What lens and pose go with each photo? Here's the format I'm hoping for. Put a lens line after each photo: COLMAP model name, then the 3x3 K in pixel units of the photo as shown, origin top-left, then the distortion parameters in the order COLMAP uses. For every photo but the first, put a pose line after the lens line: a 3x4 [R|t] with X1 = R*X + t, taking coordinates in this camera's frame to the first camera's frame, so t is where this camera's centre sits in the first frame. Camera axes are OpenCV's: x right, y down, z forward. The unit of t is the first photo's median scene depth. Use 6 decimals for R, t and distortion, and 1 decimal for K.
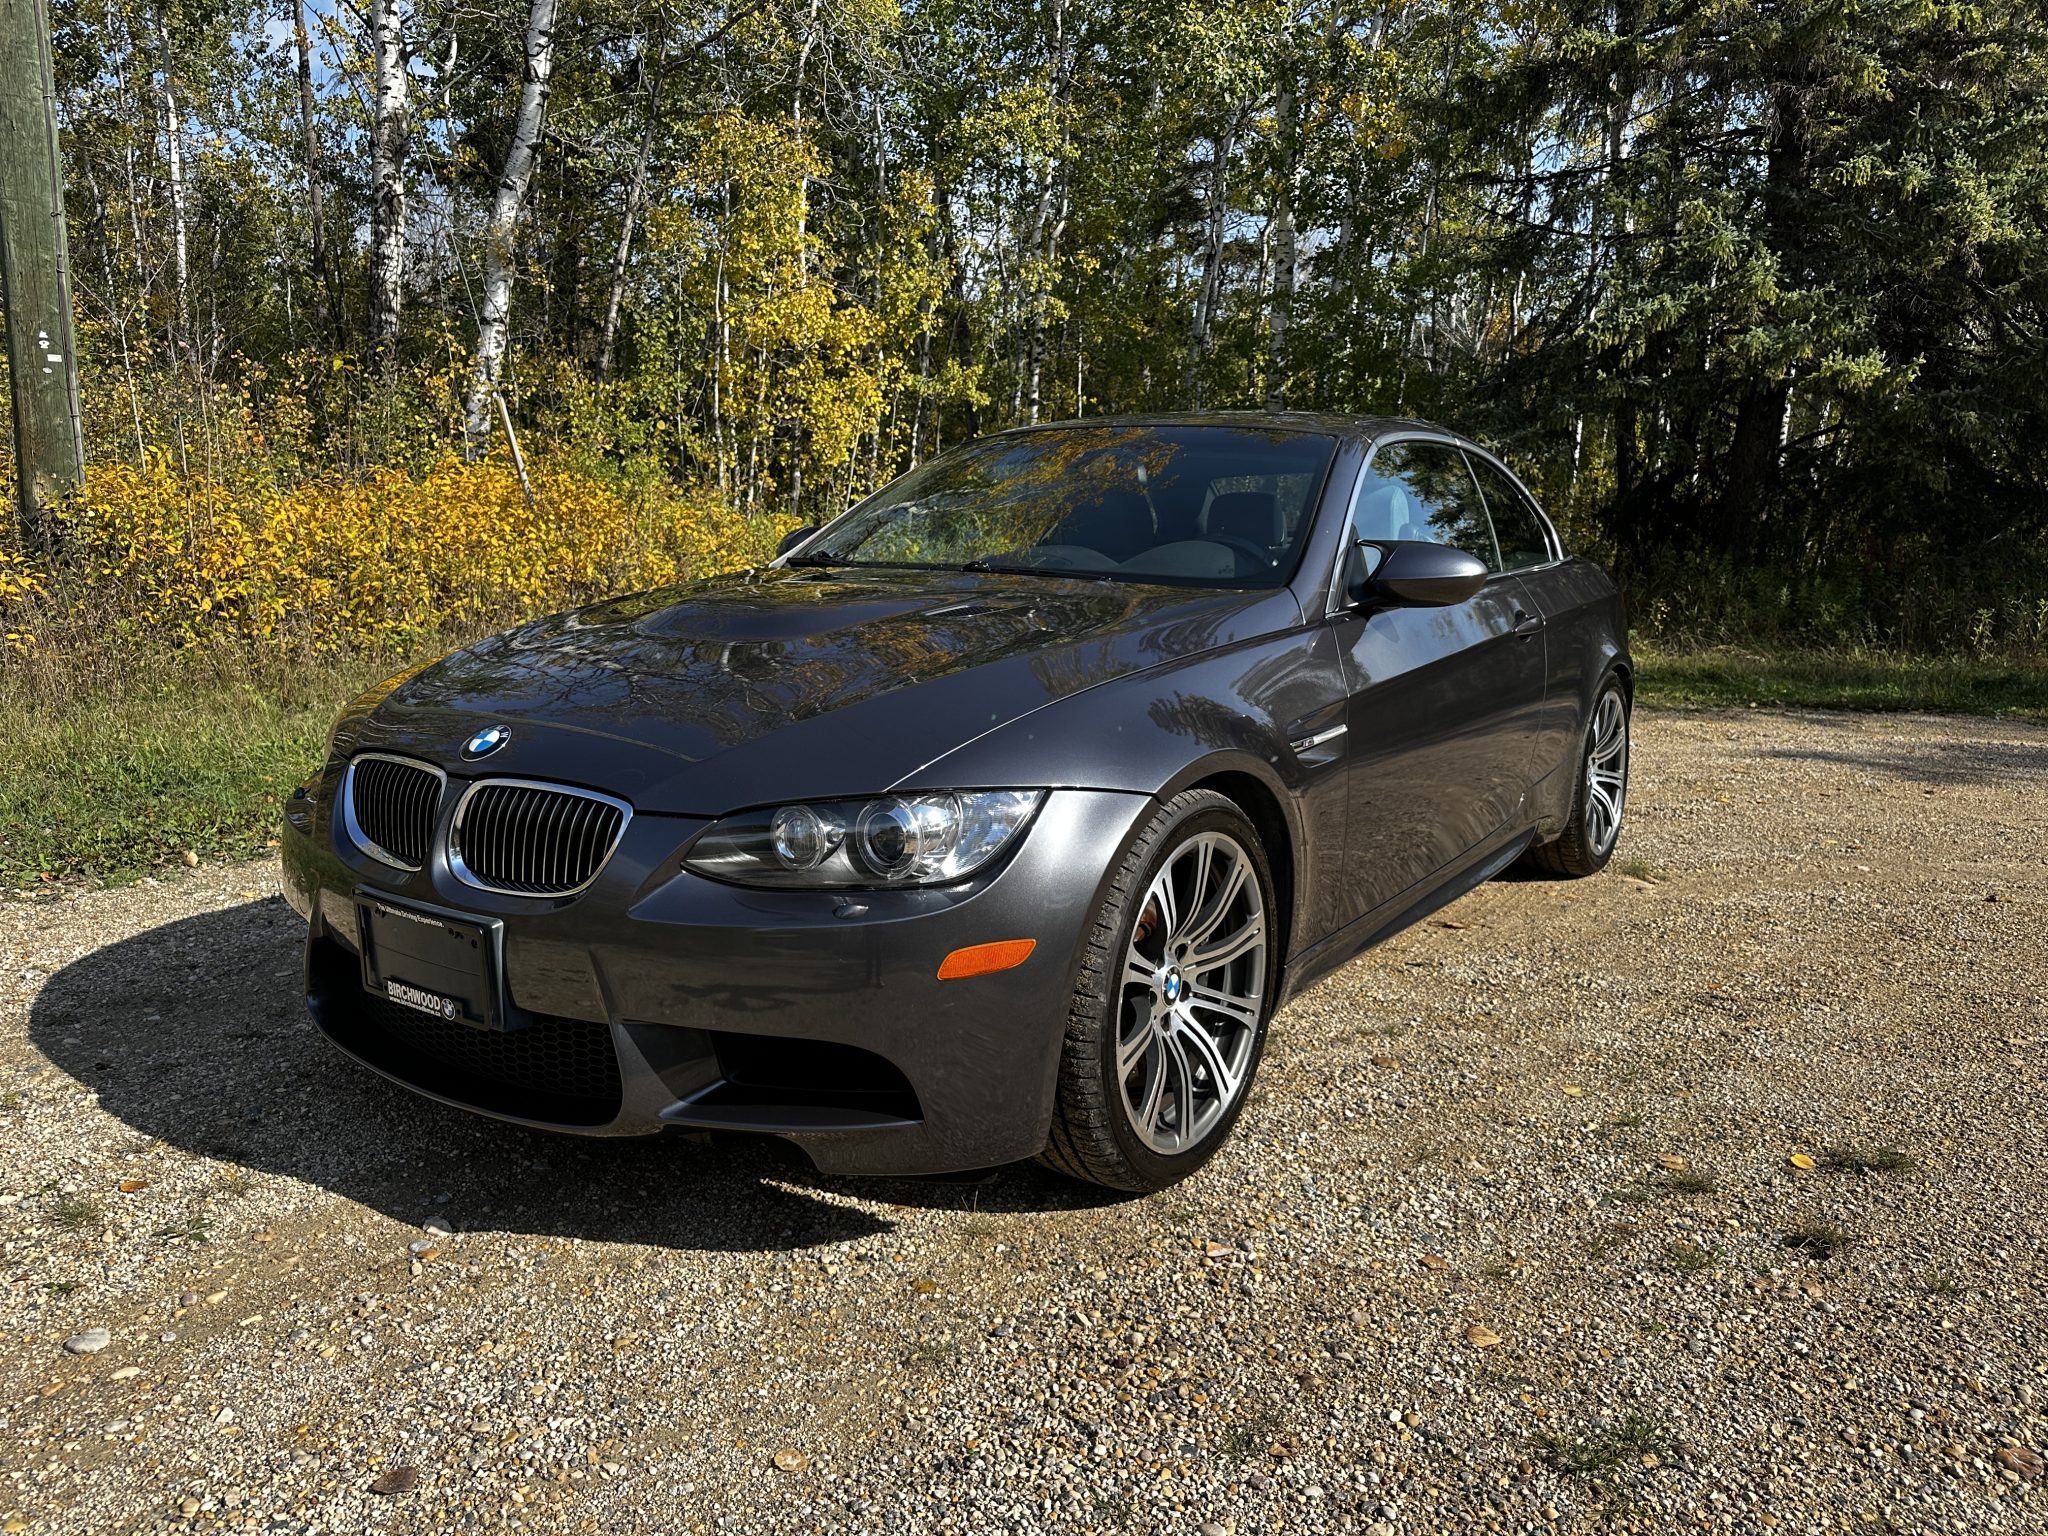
lens RADIAL K [[1444.3, 0, 1054.7], [0, 1444.3, 768.5], [0, 0, 1]] dist [0.035532, -0.050341]
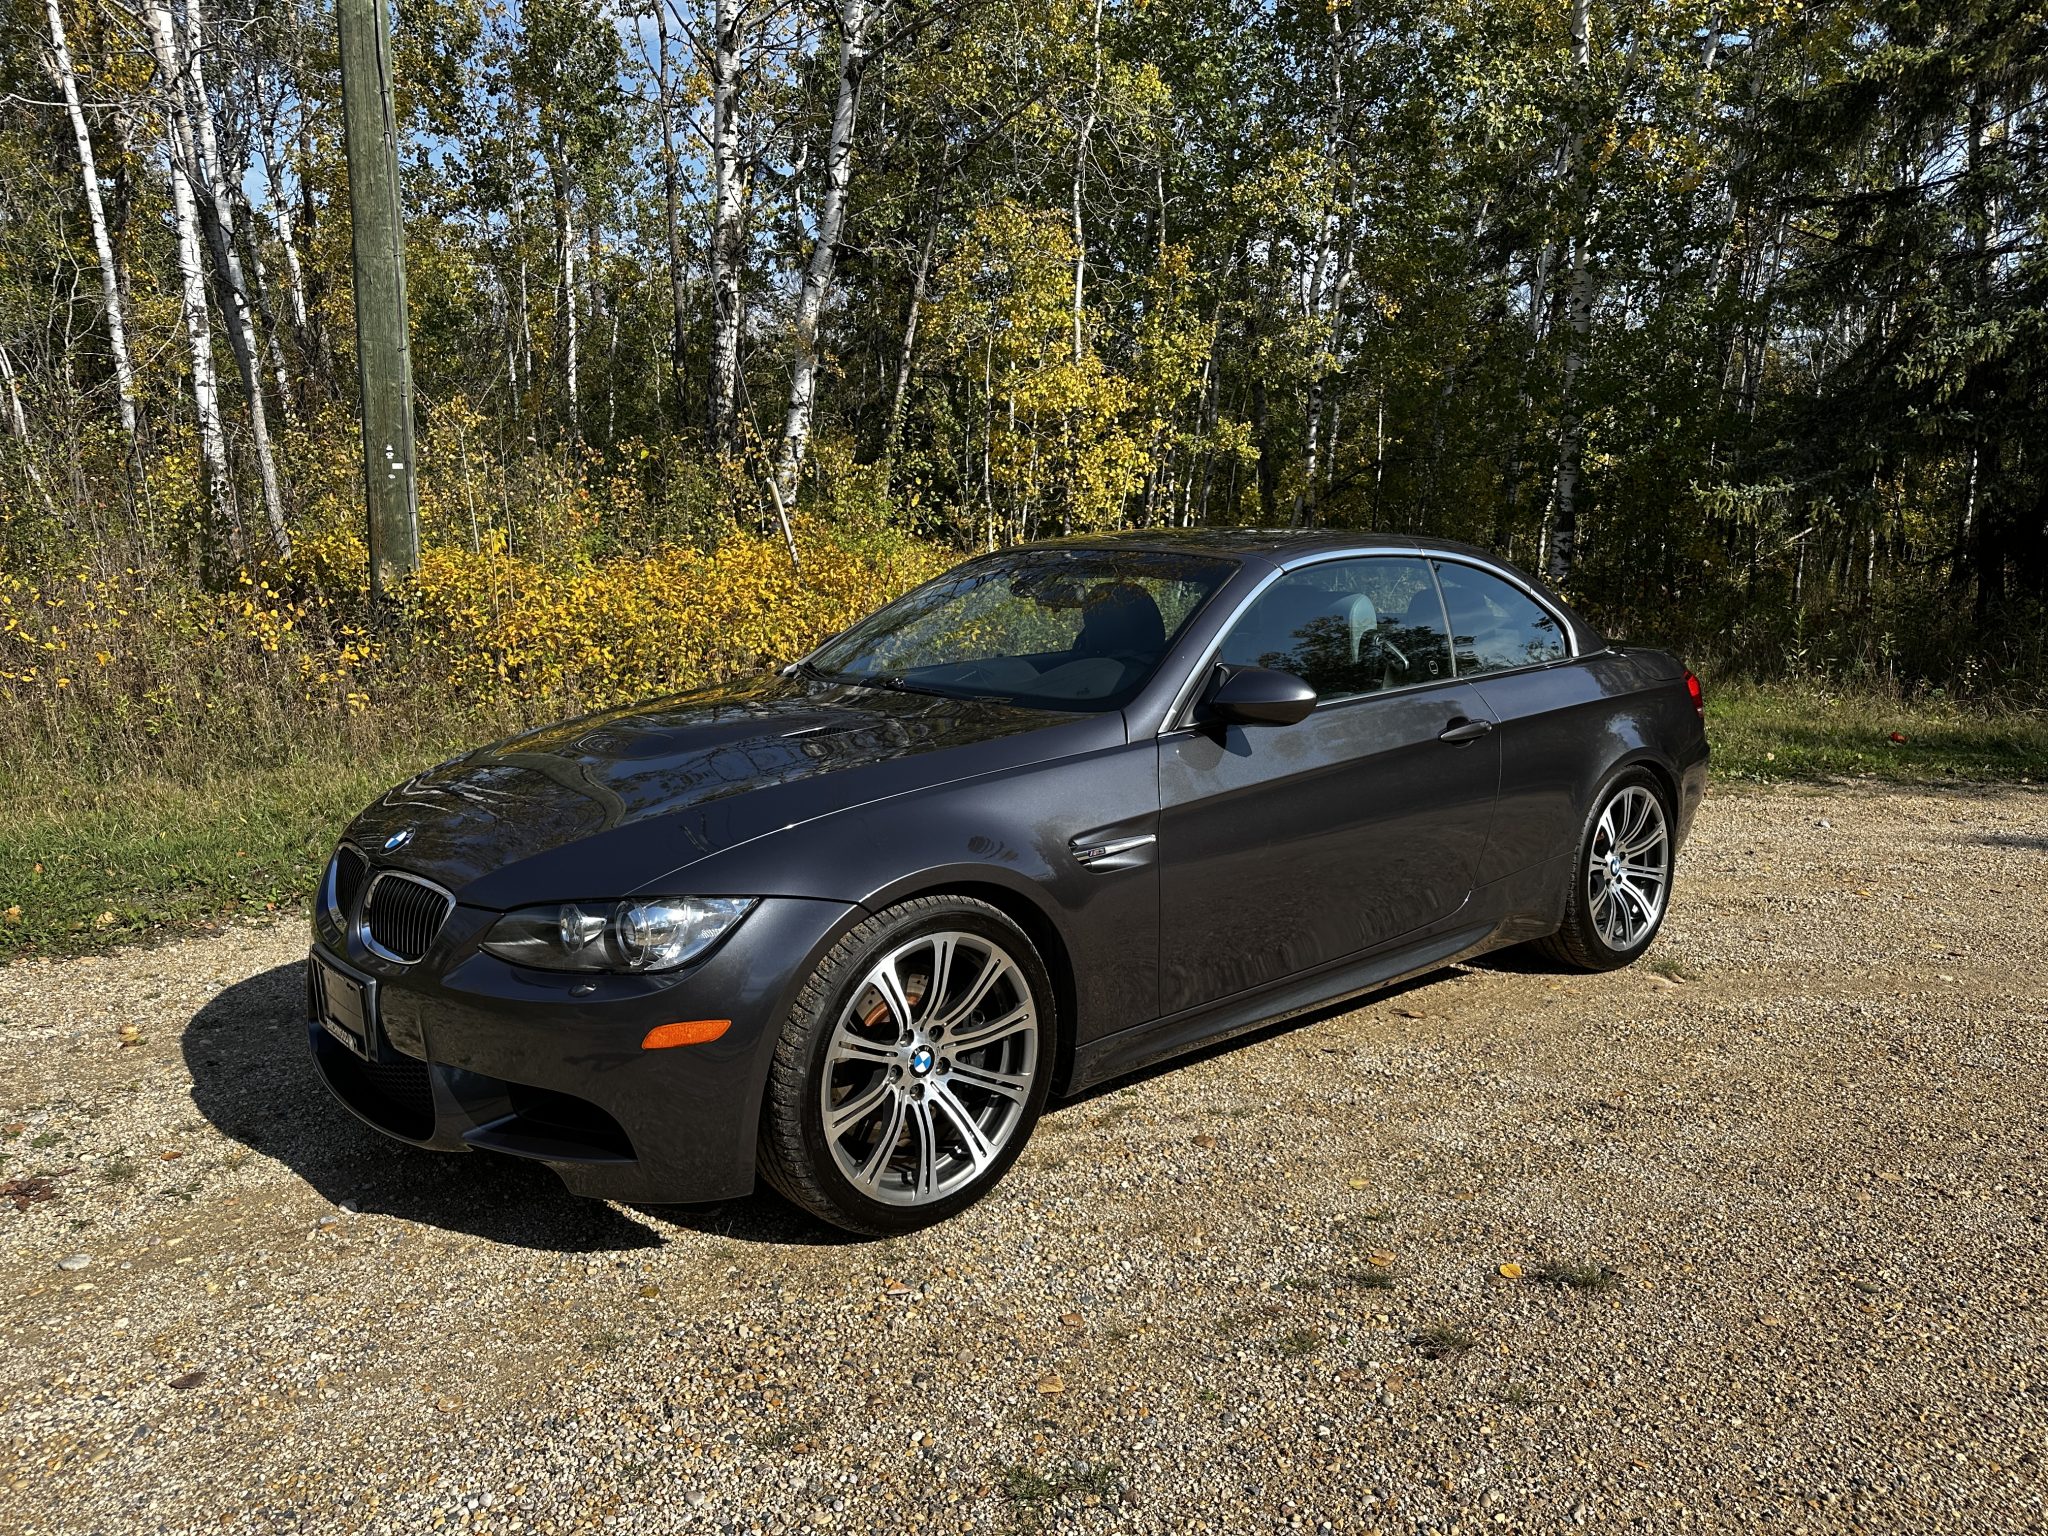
lens RADIAL K [[1444.3, 0, 1054.7], [0, 1444.3, 768.5], [0, 0, 1]] dist [0.035532, -0.050341]
pose [[0.969187, 0.022108, -0.245333, 0.122372], [-0.027754, 0.999423, -0.019580, -0.017751], [0.244759, 0.025786, 0.969241, -0.031475]]
